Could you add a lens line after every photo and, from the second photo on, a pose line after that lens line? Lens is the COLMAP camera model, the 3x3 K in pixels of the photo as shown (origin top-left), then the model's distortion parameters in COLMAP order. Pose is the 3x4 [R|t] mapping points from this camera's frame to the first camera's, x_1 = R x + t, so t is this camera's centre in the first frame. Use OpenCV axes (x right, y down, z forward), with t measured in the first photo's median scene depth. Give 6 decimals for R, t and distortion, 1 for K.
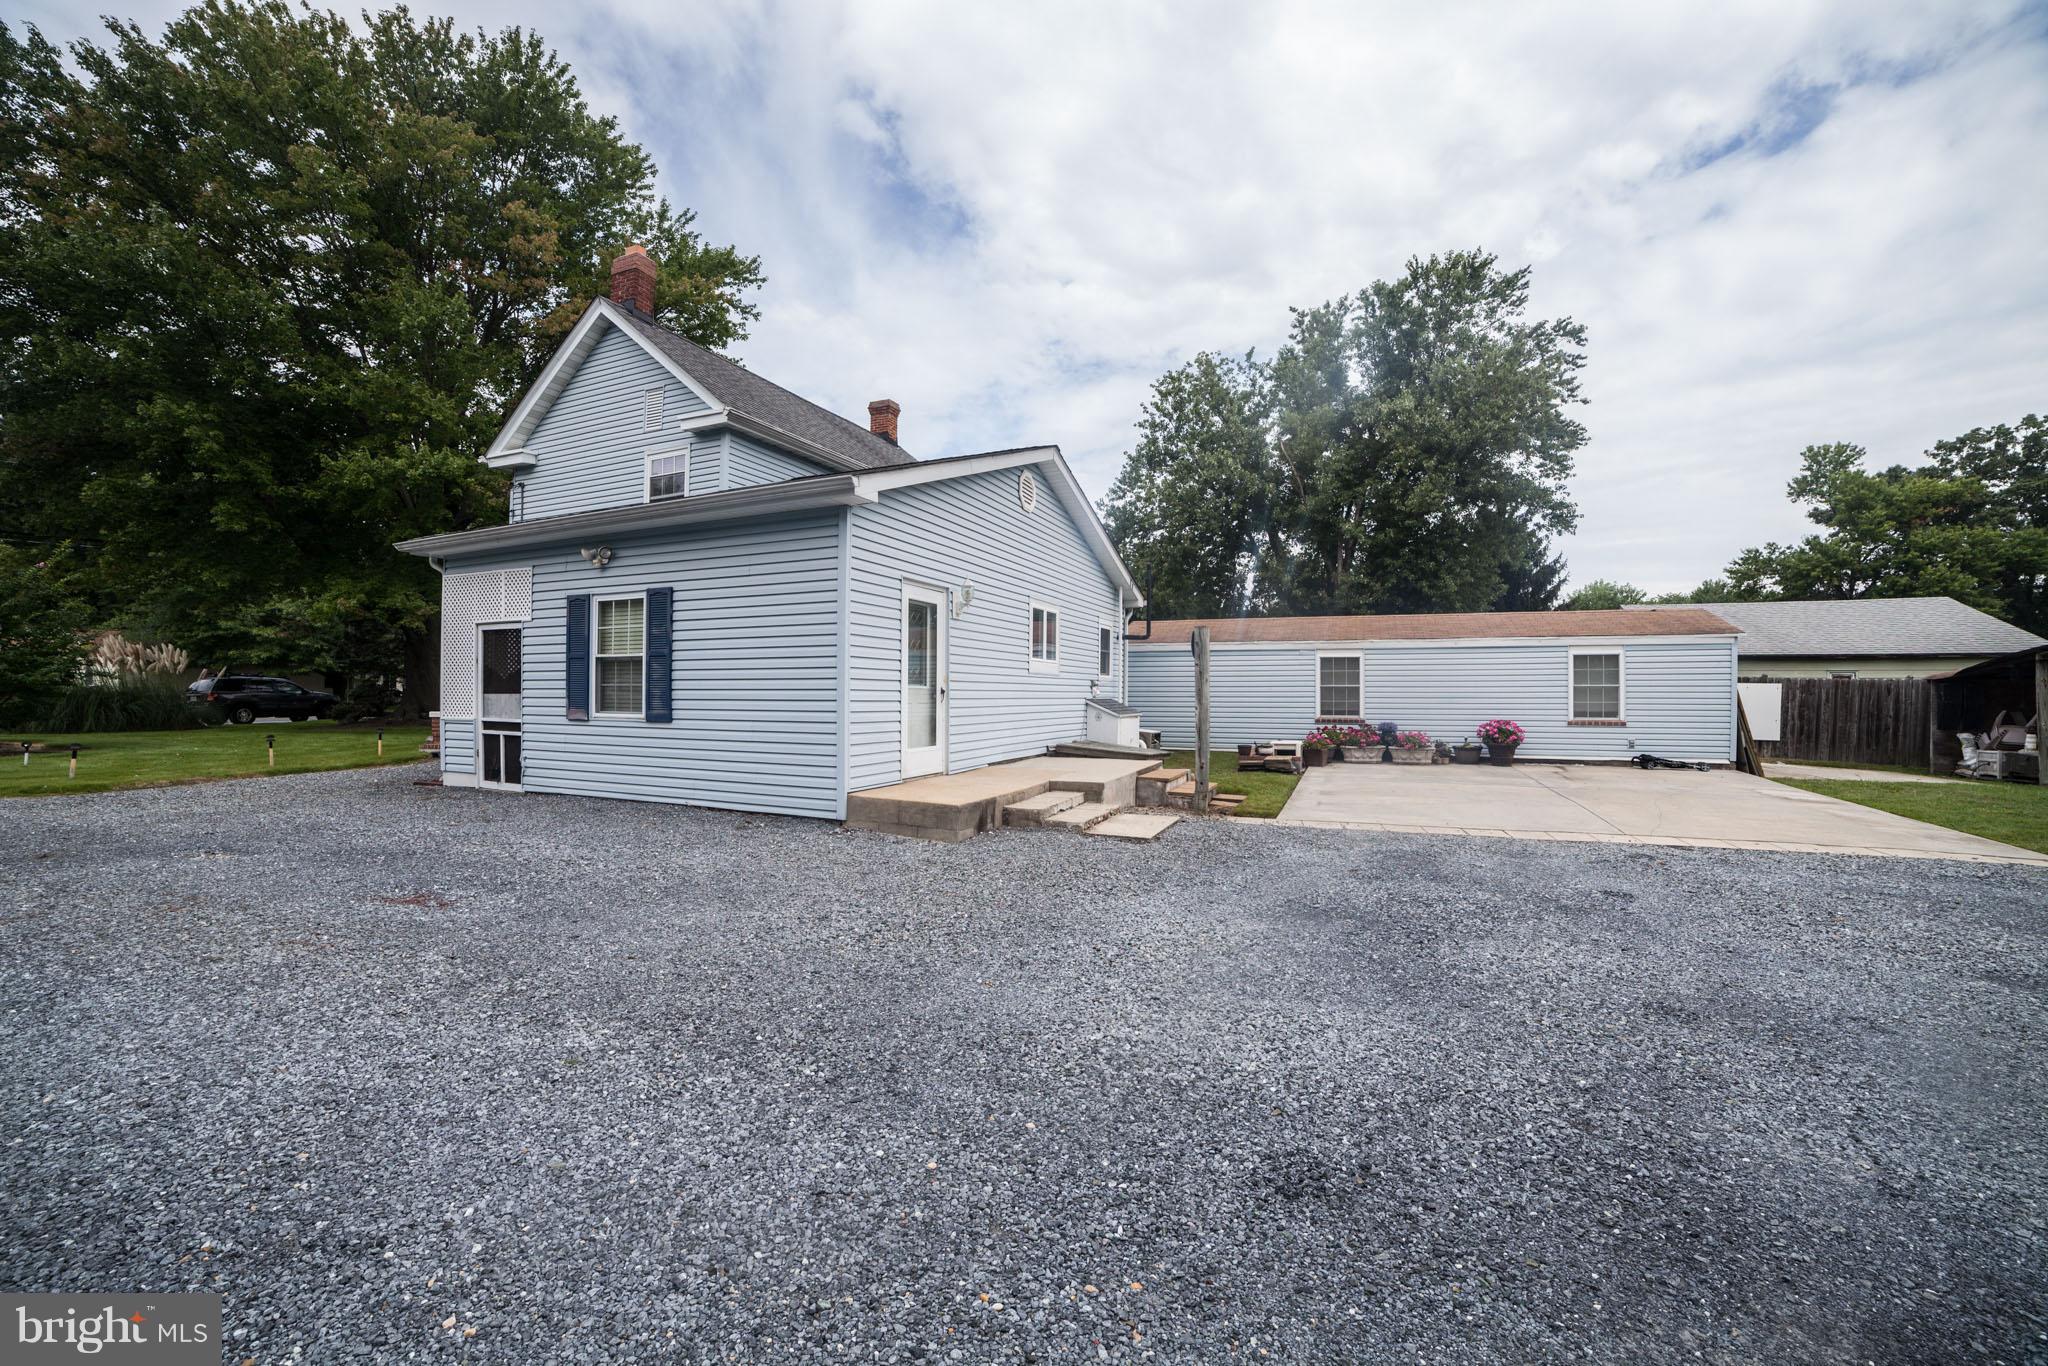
lens RADIAL K [[822.3, 0, 1013.4], [0, 822.3, 695.3], [0, 0, 1]] dist [-0.051716, 0.000230]
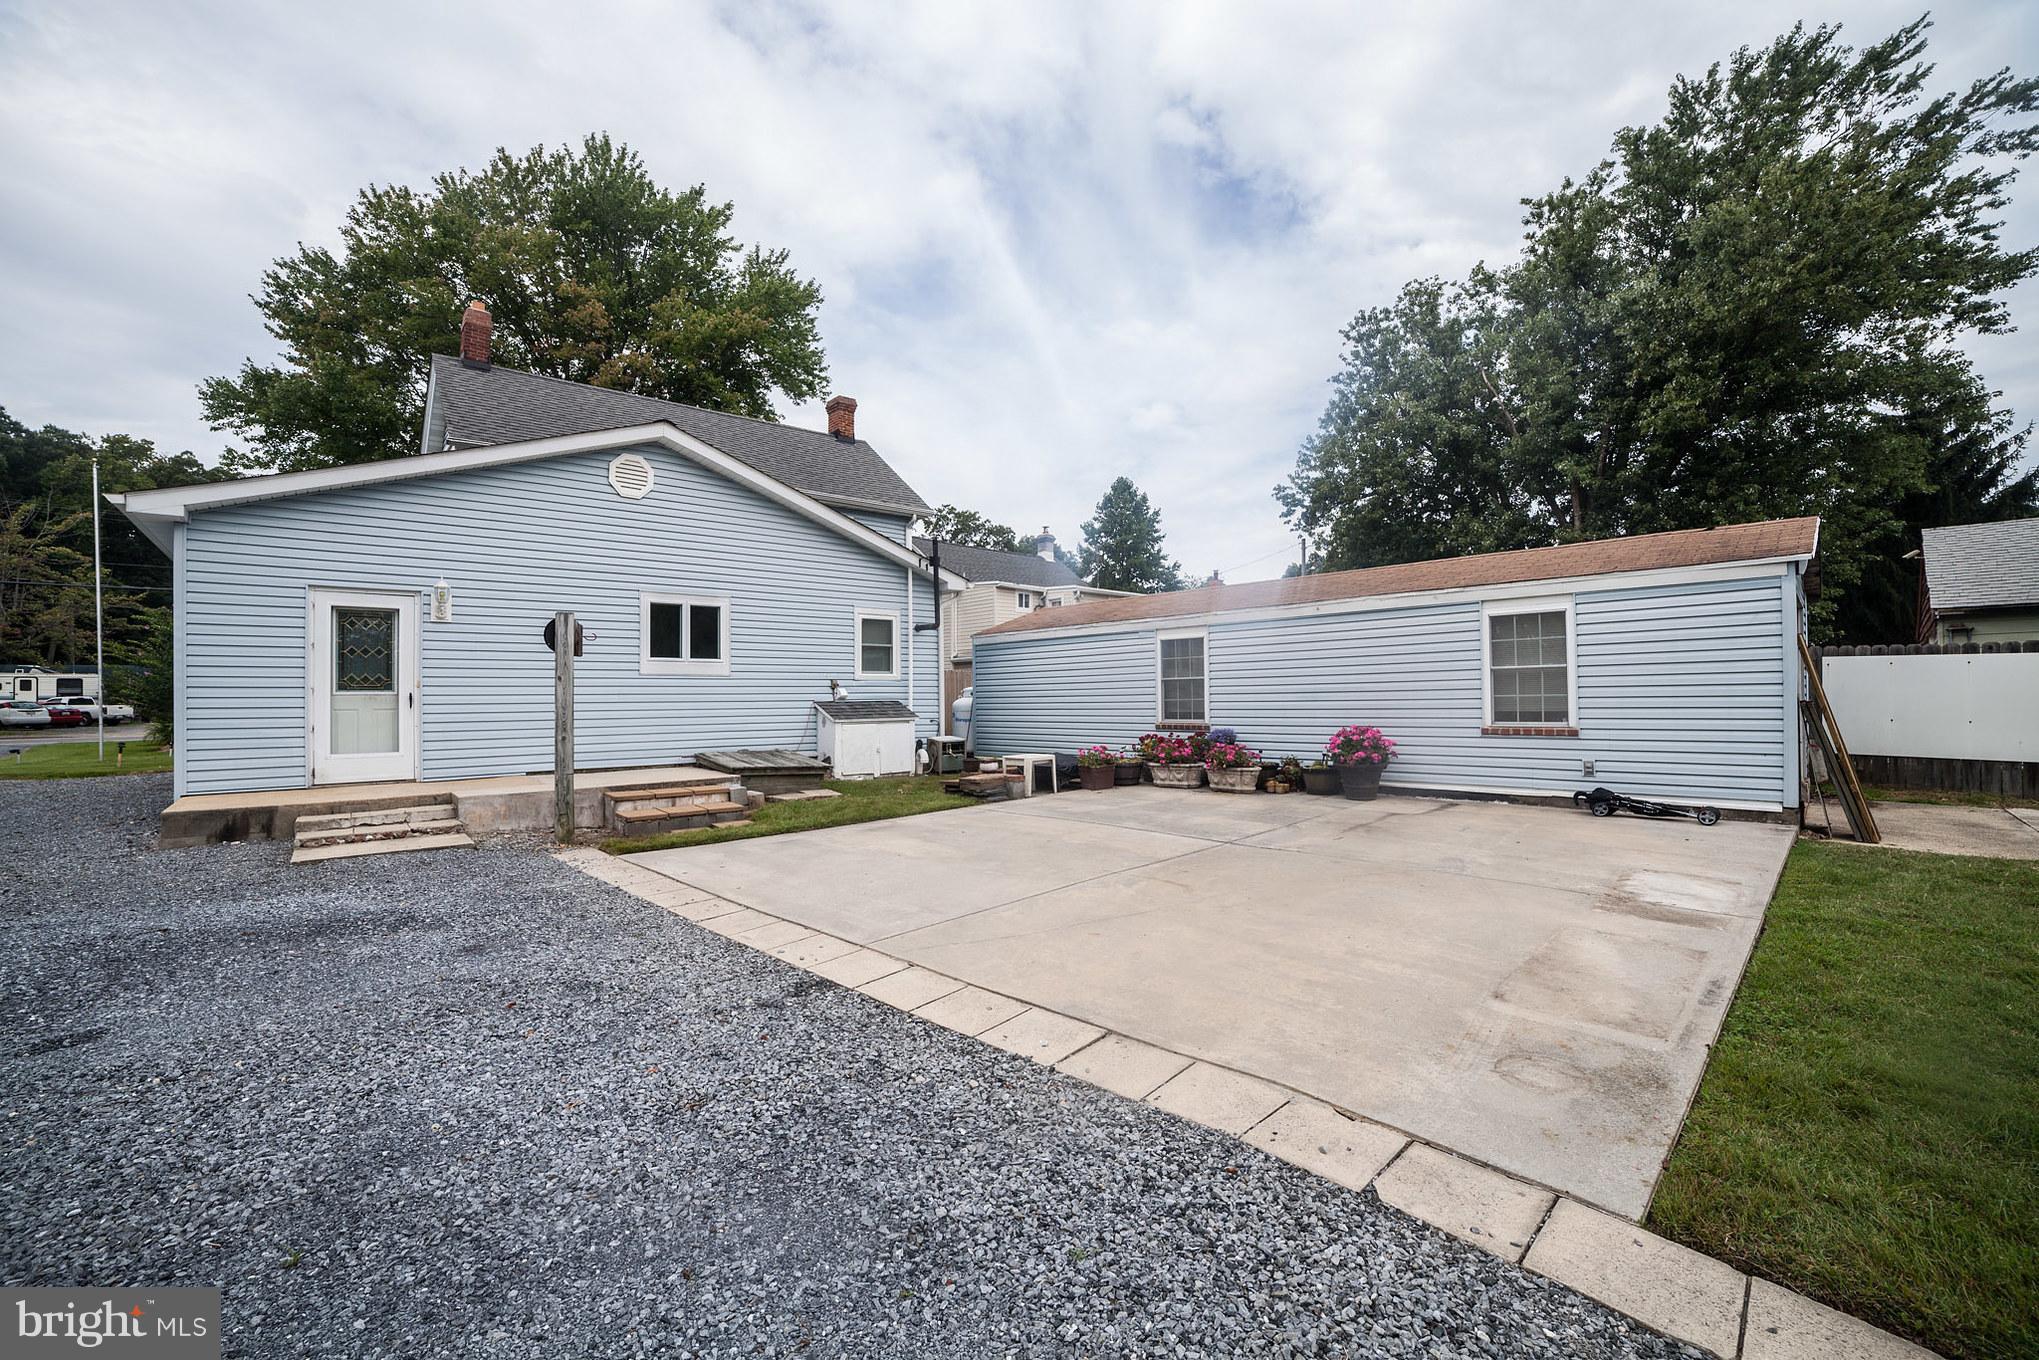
lens RADIAL K [[818.7, 0, 1009.0], [0, 818.7, 692.2], [0, 0, 1]] dist [-0.051716, 0.000230]
pose [[0.903989, -0.016739, -0.427228, 0.579239], [0.011319, 0.999820, -0.015222, 0.009935], [0.427406, 0.008924, 0.904016, 0.286409]]
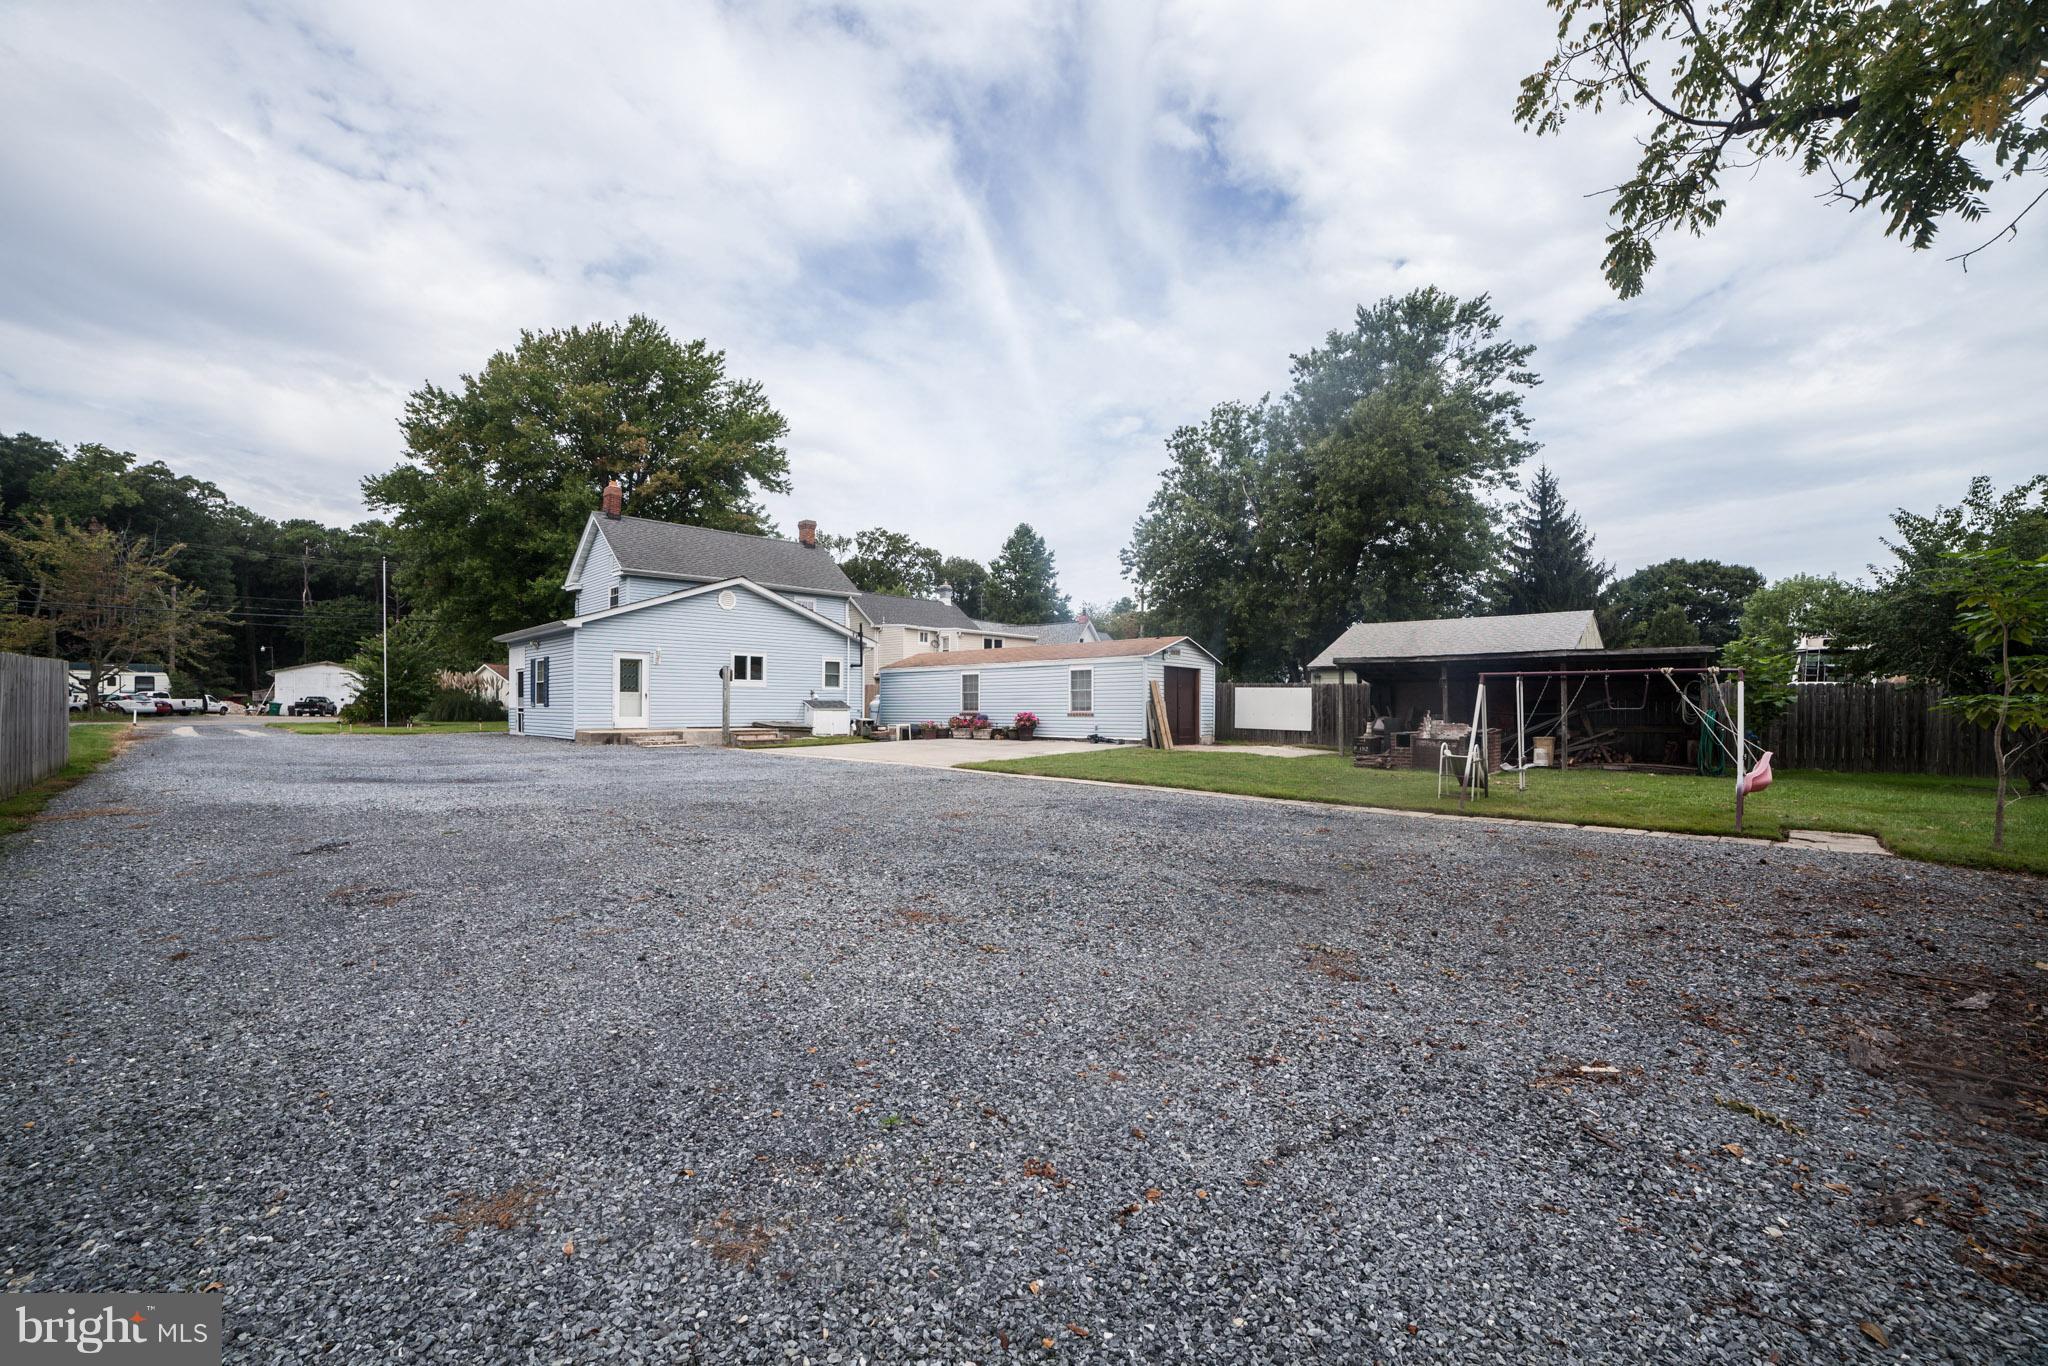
lens RADIAL K [[827.3, 0, 984.4], [0, 827.3, 699.6], [0, 0, 1]] dist [-0.052664, 0.000167]
pose [[0.925032, -0.003859, -0.379869, 1.059939], [-0.003523, 0.999818, -0.018735, 0.033548], [0.379872, 0.018669, 0.924851, -0.504439]]
